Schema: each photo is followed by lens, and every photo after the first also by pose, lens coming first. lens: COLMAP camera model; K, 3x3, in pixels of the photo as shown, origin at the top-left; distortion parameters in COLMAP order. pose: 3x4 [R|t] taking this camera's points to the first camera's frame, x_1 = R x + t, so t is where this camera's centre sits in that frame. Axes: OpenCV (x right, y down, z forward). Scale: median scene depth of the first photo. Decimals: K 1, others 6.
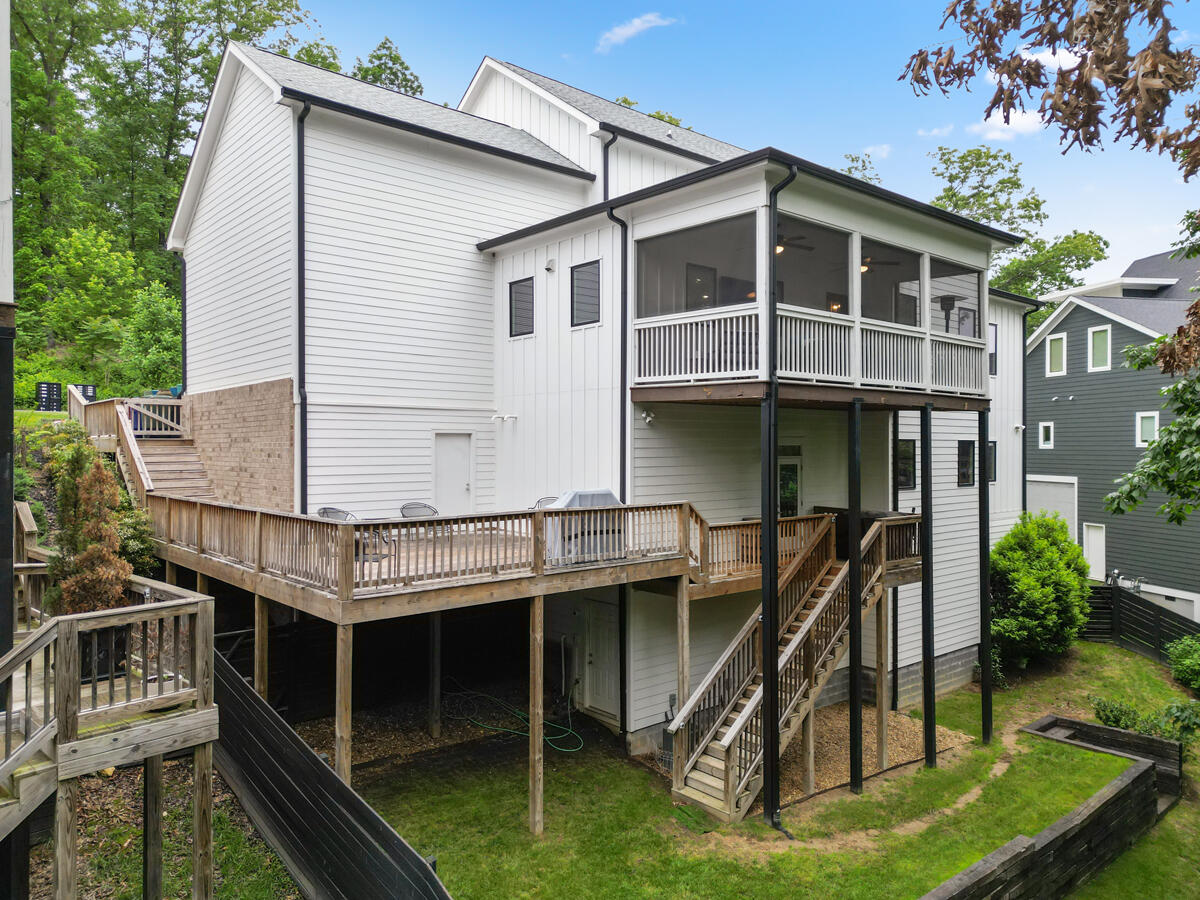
lens RADIAL K [[841.0, 0, 602.6], [0, 841.0, 450.3], [0, 0, 1]] dist [0.051534, -0.023318]
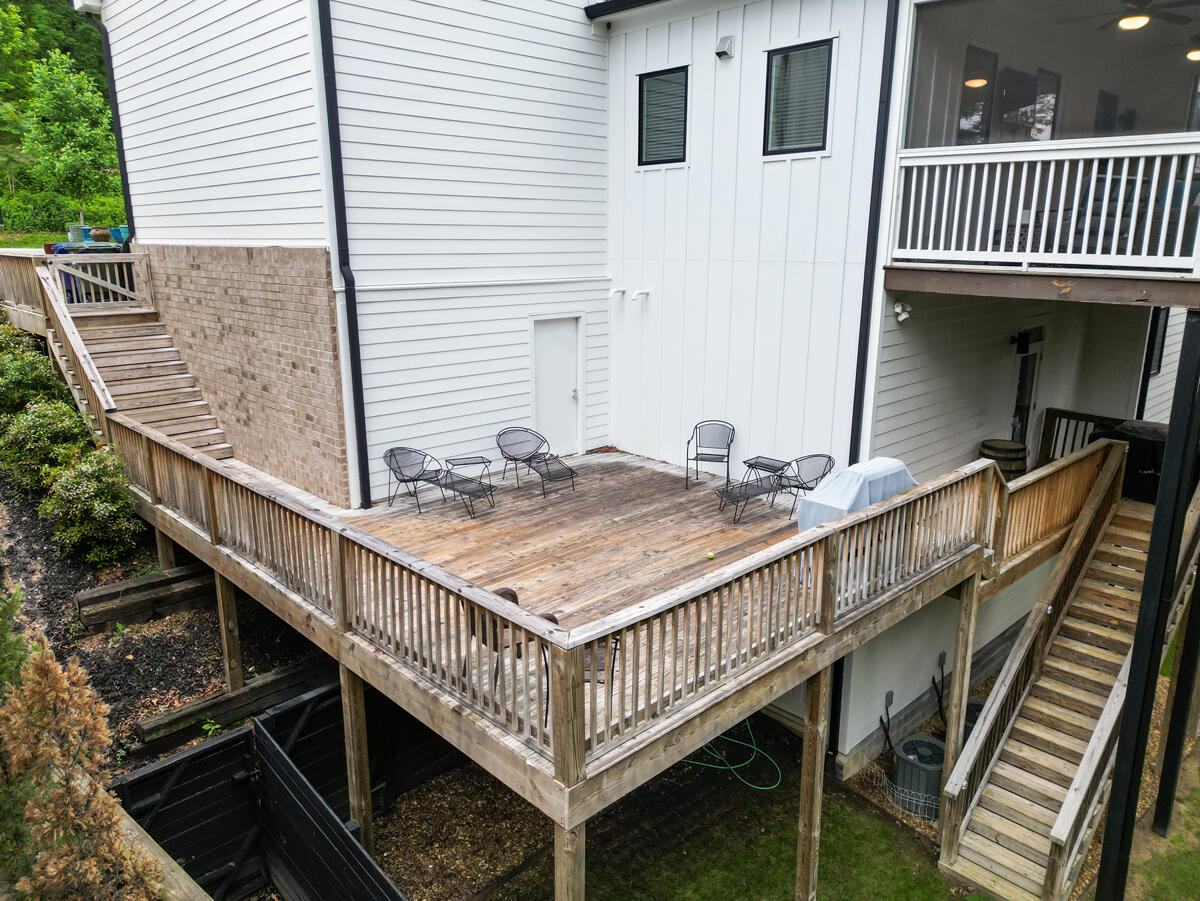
lens RADIAL K [[841.0, 0, 596.8], [0, 841.0, 448.6], [0, 0, 1]] dist [0.051534, -0.023318]
pose [[0.998770, -0.013352, 0.047746, -0.178392], [0.001388, 0.970205, 0.242282, -0.081507], [-0.049558, -0.241918, 0.969030, 0.317549]]
